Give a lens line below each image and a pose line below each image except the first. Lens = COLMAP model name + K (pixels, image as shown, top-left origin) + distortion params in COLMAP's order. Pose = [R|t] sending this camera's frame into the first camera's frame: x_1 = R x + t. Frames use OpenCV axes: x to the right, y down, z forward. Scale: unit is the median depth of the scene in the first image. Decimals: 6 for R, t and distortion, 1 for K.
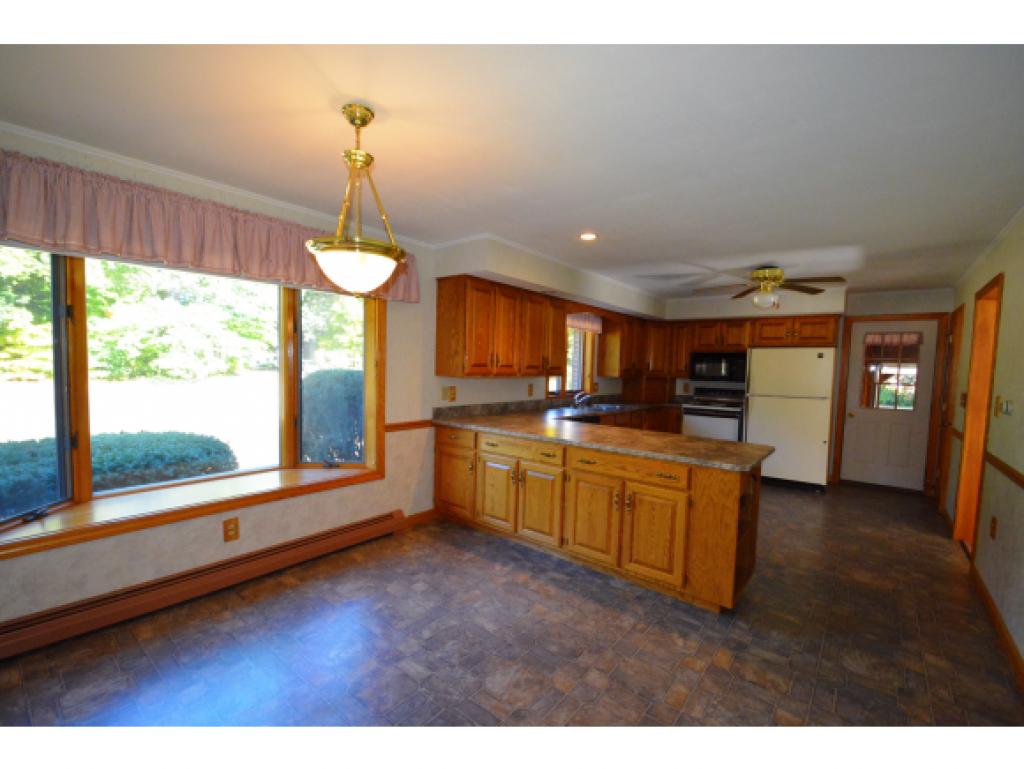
lens RADIAL K [[451.5, 0, 508.3], [0, 451.5, 396.9], [0, 0, 1]] dist [0.012557, -0.014108]
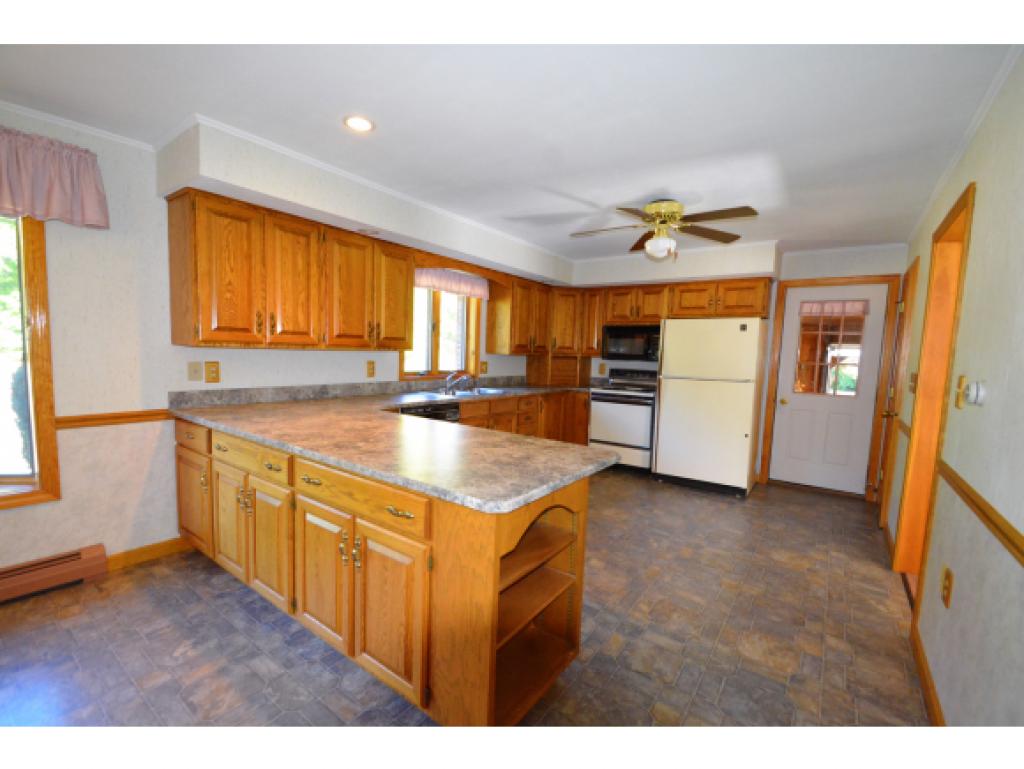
lens RADIAL K [[451.5, 0, 508.3], [0, 451.5, 396.9], [0, 0, 1]] dist [0.012557, -0.014108]
pose [[0.998688, 0.001676, 0.051181, 0.272365], [-0.003429, 0.999410, 0.034170, 0.005800], [-0.051094, -0.034300, 0.998105, 0.257575]]
